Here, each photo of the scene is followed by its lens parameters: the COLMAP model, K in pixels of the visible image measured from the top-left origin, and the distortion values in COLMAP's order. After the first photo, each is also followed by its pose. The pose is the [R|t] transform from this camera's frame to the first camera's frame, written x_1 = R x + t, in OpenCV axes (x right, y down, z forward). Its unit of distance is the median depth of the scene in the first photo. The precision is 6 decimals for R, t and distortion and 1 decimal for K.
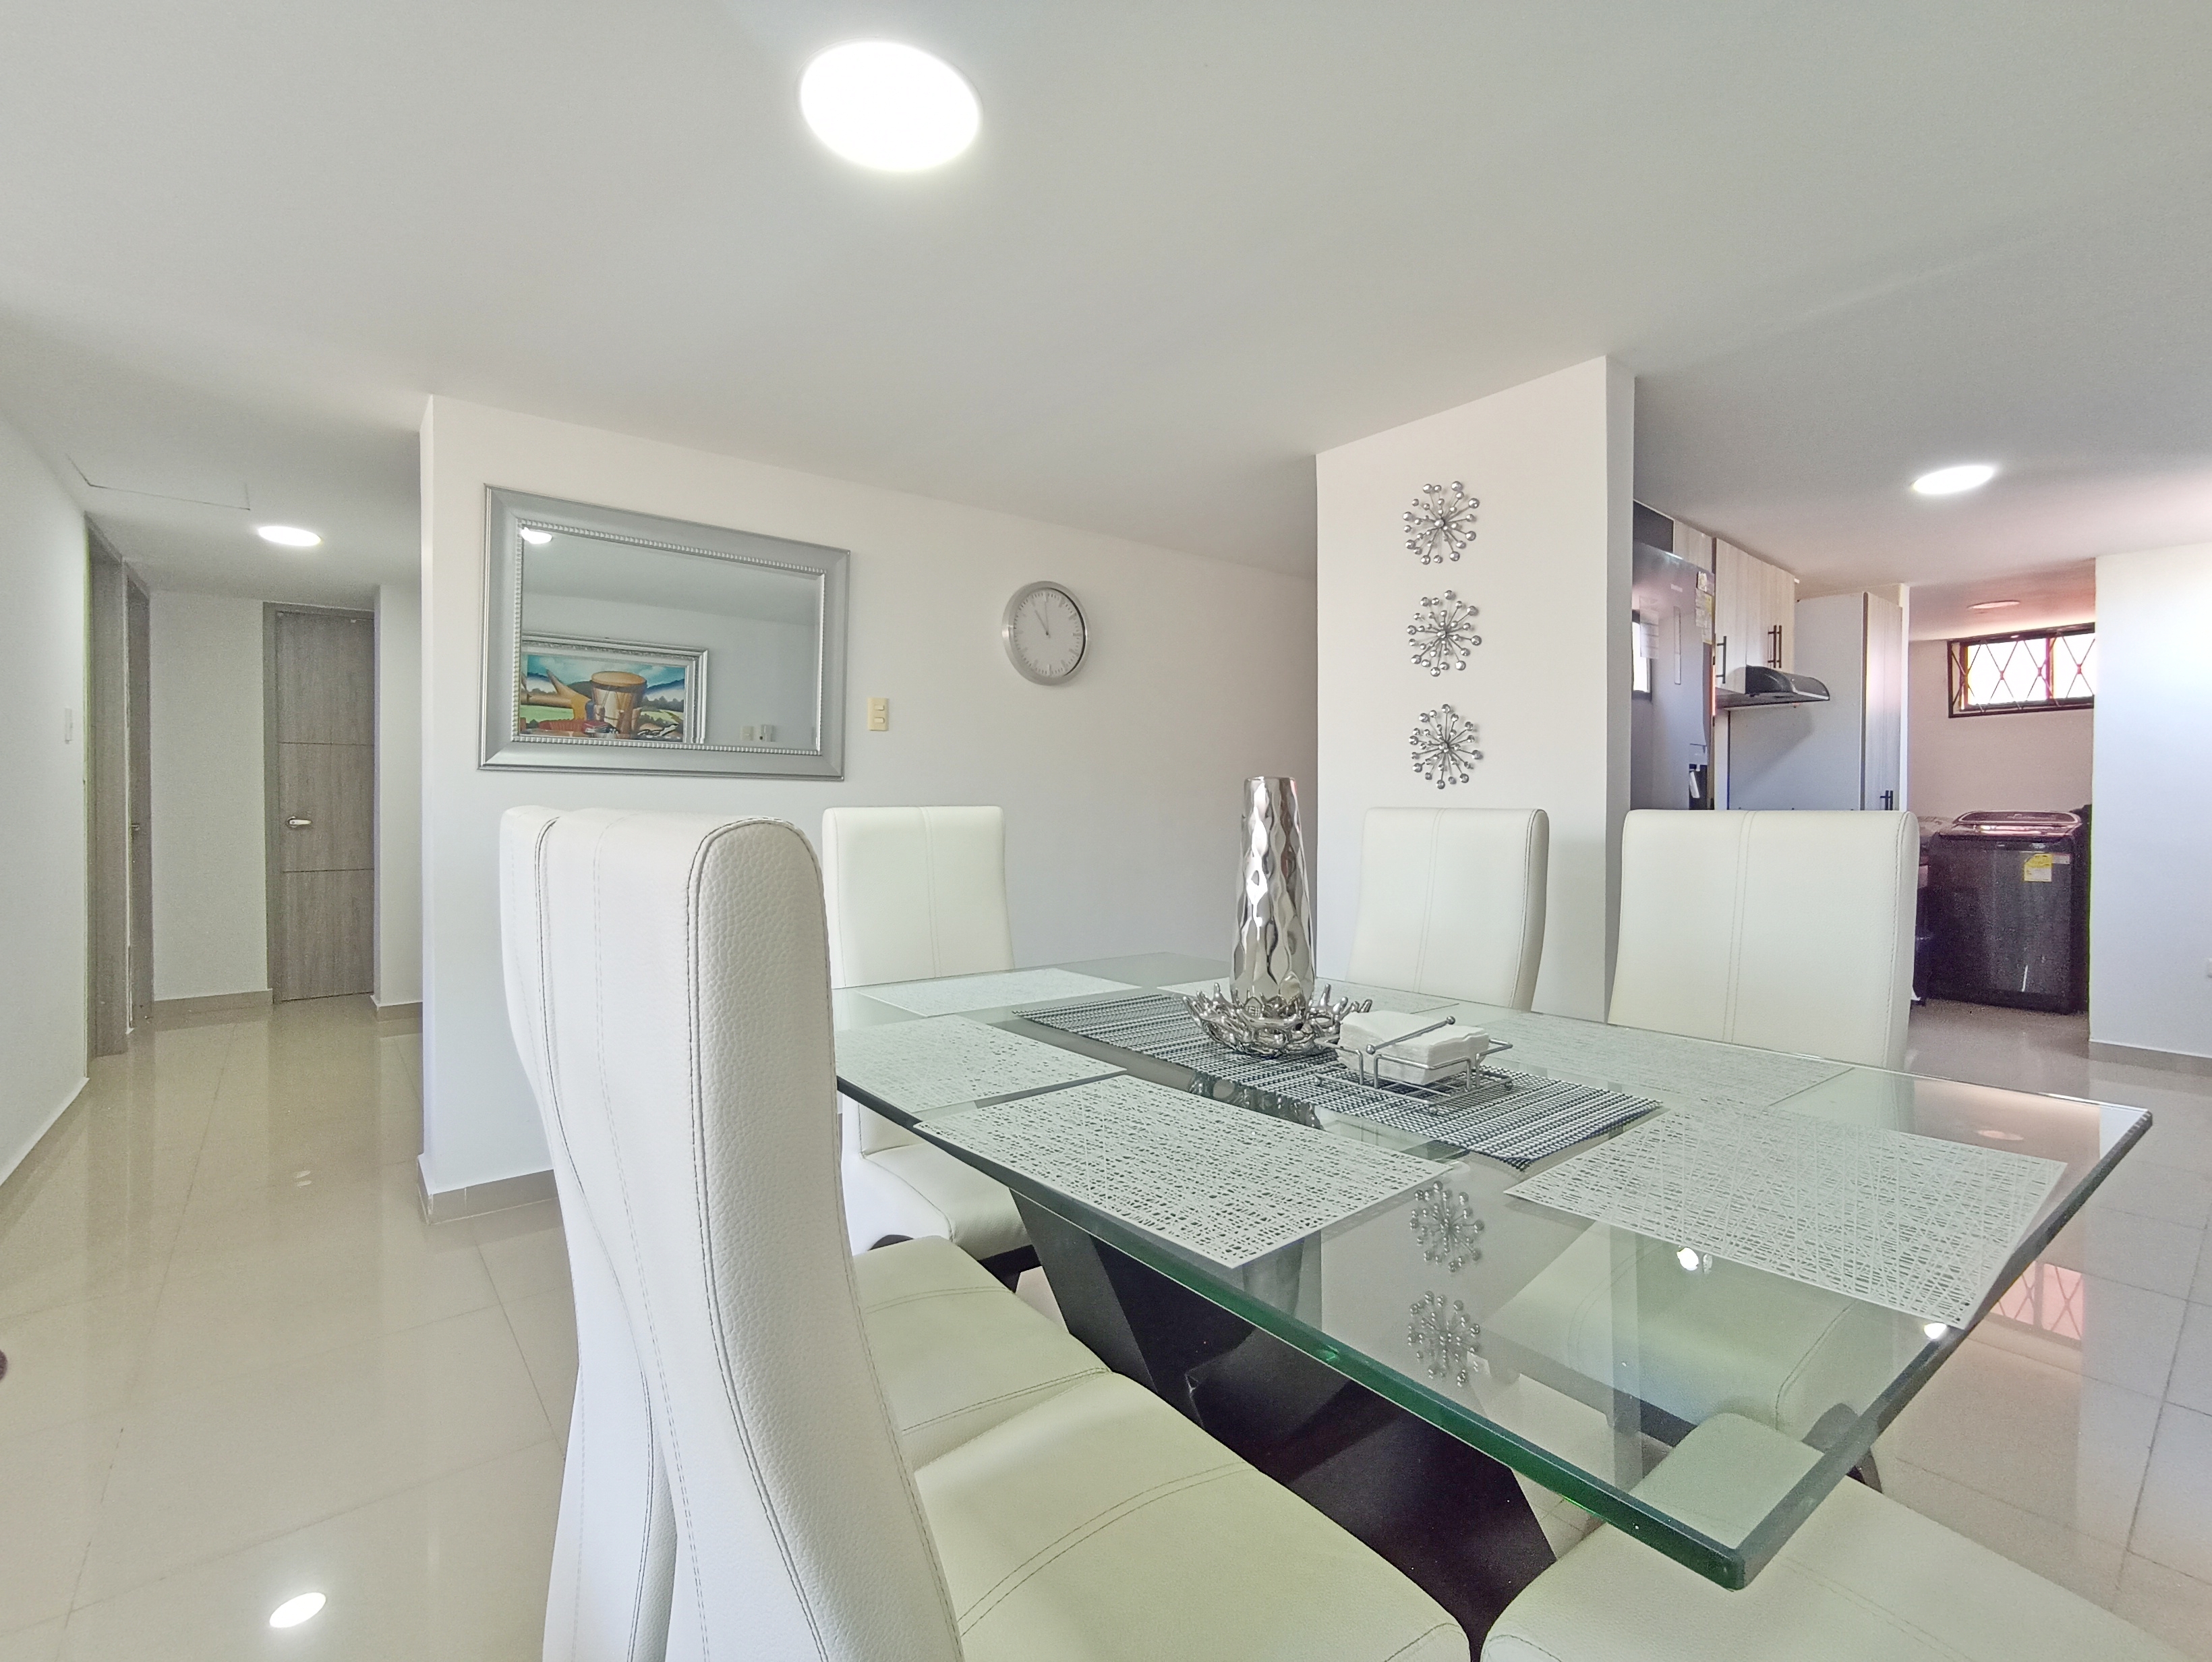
lens RADIAL K [[984.6, 0, 1100.8], [0, 984.6, 828.1], [0, 0, 1]] dist [-0.002051, 0.004390]
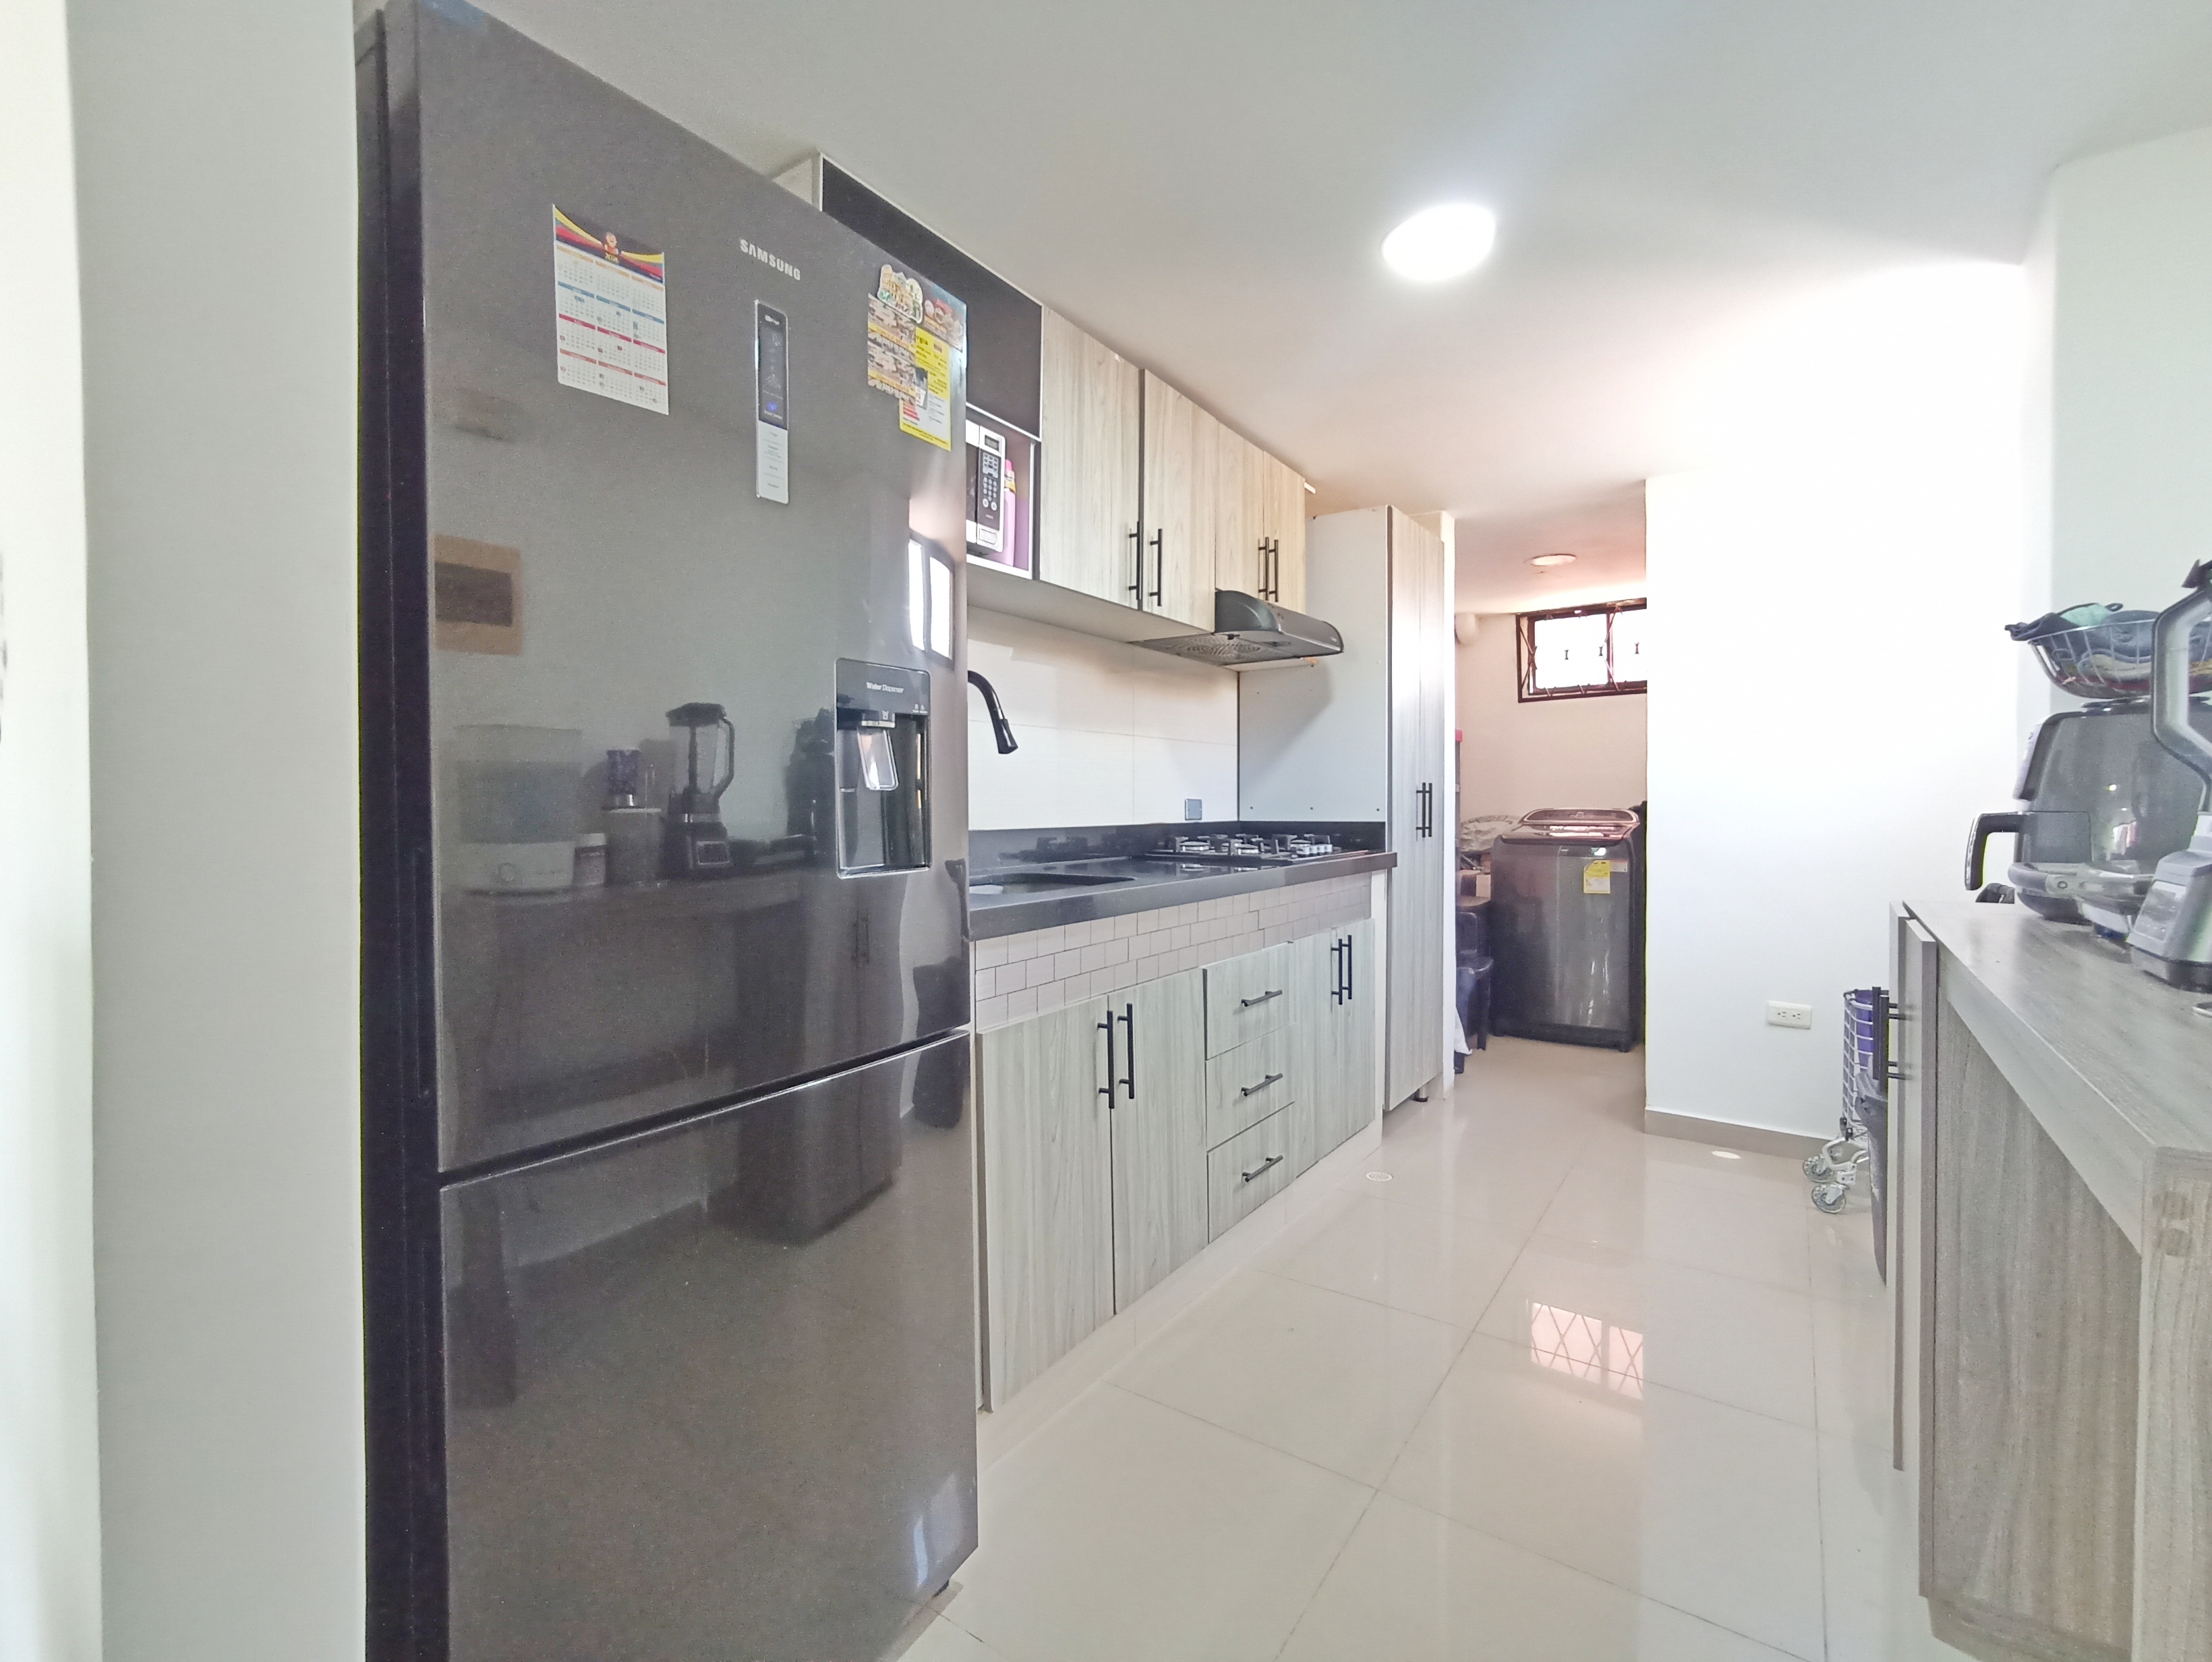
lens RADIAL K [[984.6, 0, 1108.4], [0, 984.6, 820.6], [0, 0, 1]] dist [-0.002051, 0.004390]
pose [[0.961015, -0.006619, 0.276416, 0.296624], [0.007790, 0.999965, -0.003139, -0.007461], [-0.276385, 0.005170, 0.961033, 0.287874]]
